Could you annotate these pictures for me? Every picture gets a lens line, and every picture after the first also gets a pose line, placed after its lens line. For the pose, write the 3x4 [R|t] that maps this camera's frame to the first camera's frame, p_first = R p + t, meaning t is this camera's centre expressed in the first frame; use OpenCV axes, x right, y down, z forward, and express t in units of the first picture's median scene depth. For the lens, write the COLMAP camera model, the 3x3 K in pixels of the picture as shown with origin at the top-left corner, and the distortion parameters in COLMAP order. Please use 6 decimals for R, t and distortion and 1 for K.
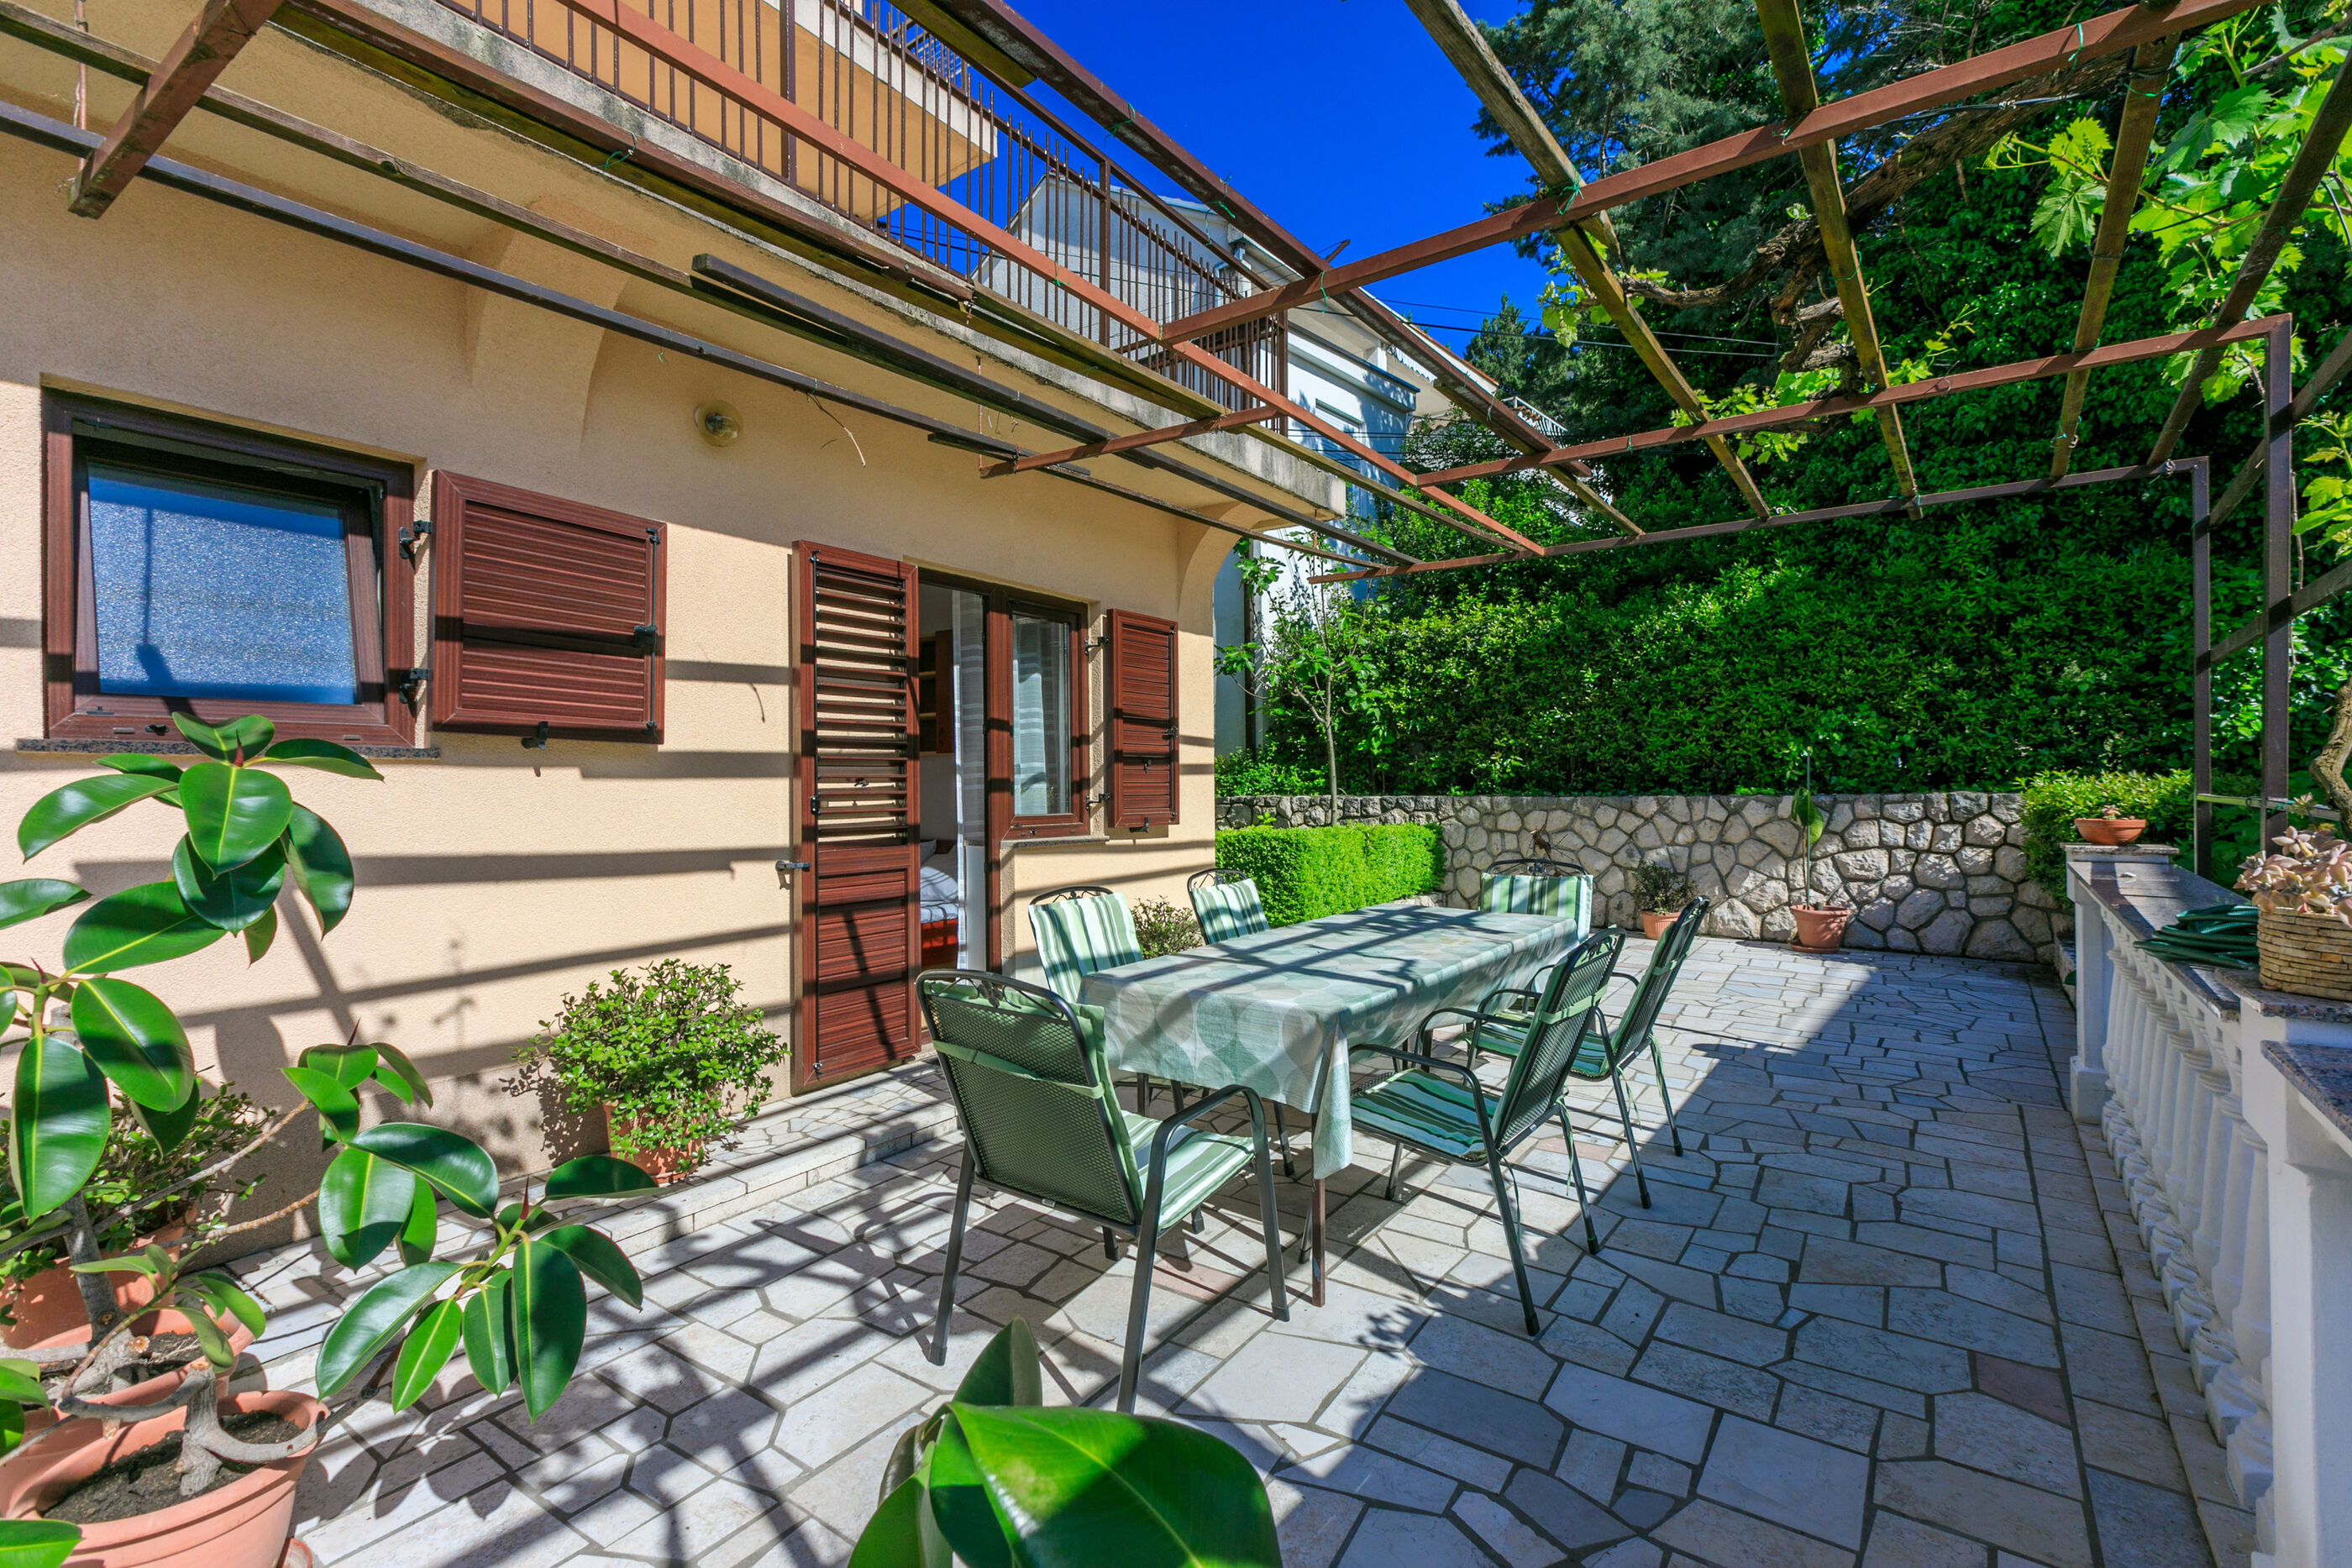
lens RADIAL K [[1044.2, 0, 1168.3], [0, 1044.2, 771.1], [0, 0, 1]] dist [0.000081, 0.000523]
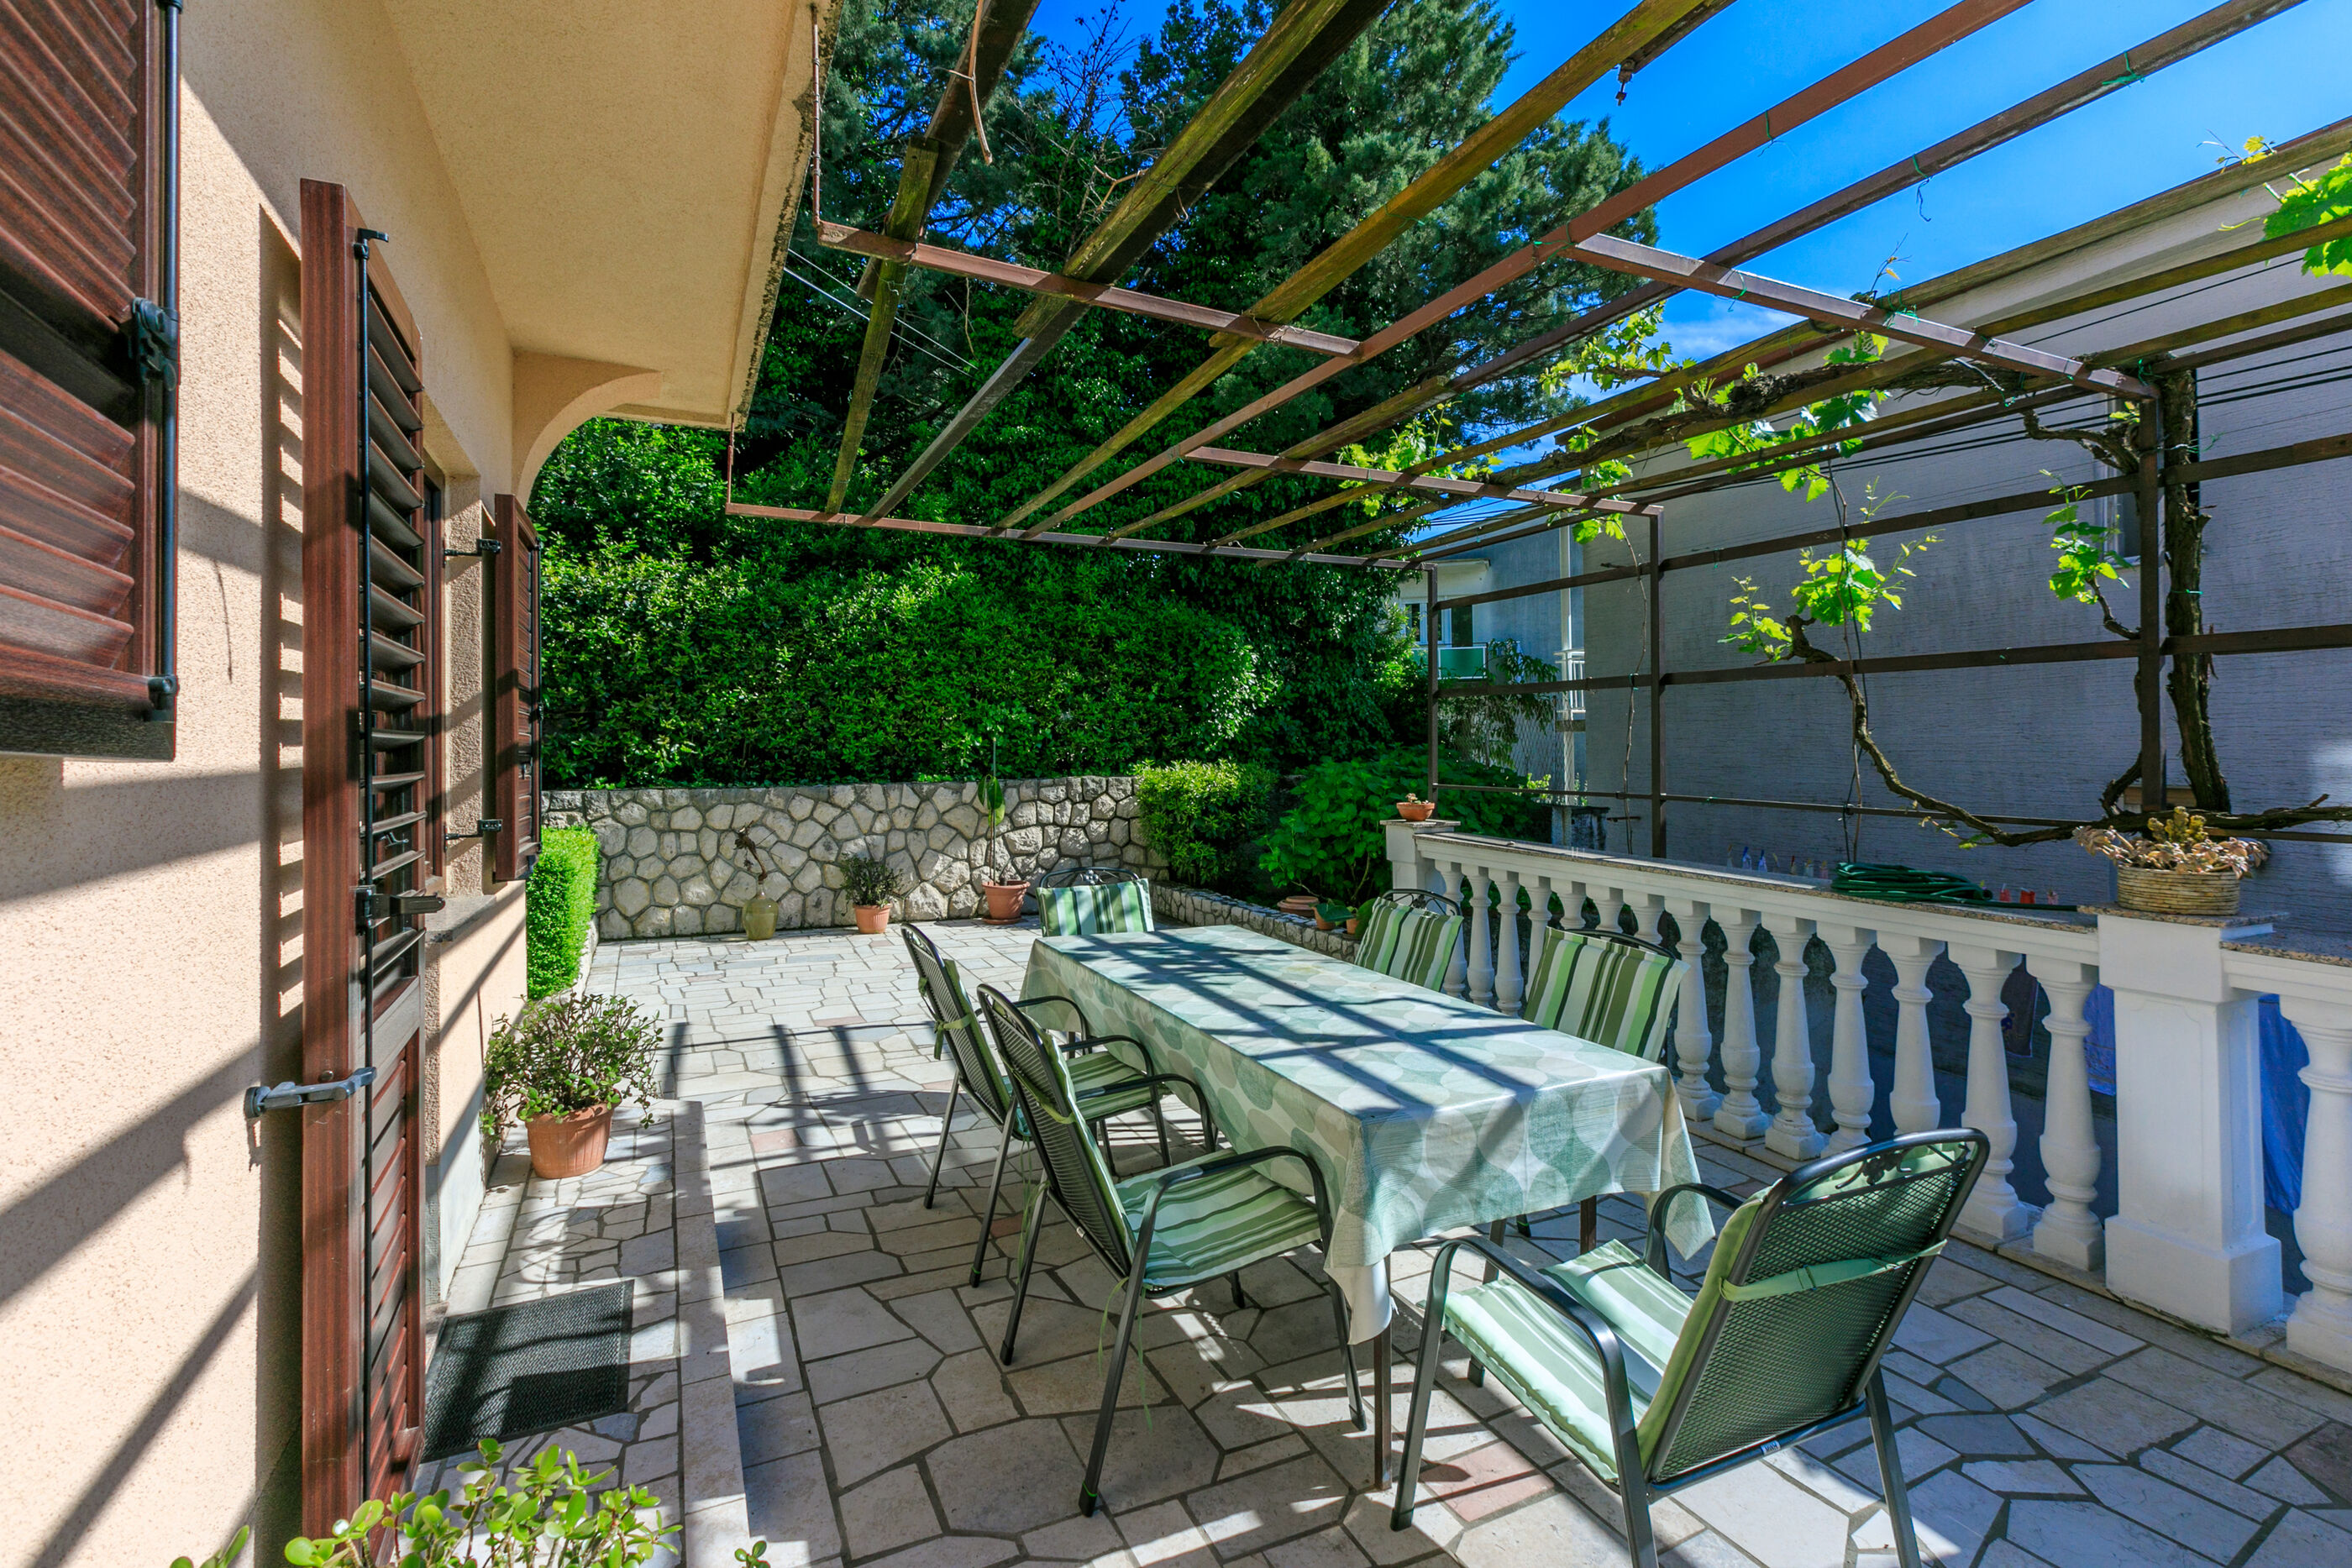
lens RADIAL K [[1055.5, 0, 1166.9], [0, 1055.5, 720.7], [0, 0, 1]] dist [-0.000999, -0.000114]
pose [[0.490200, 0.025035, 0.871250, -0.289649], [-0.006638, 0.999666, -0.024990, -0.015558], [-0.871585, 0.006466, 0.490202, 0.310128]]
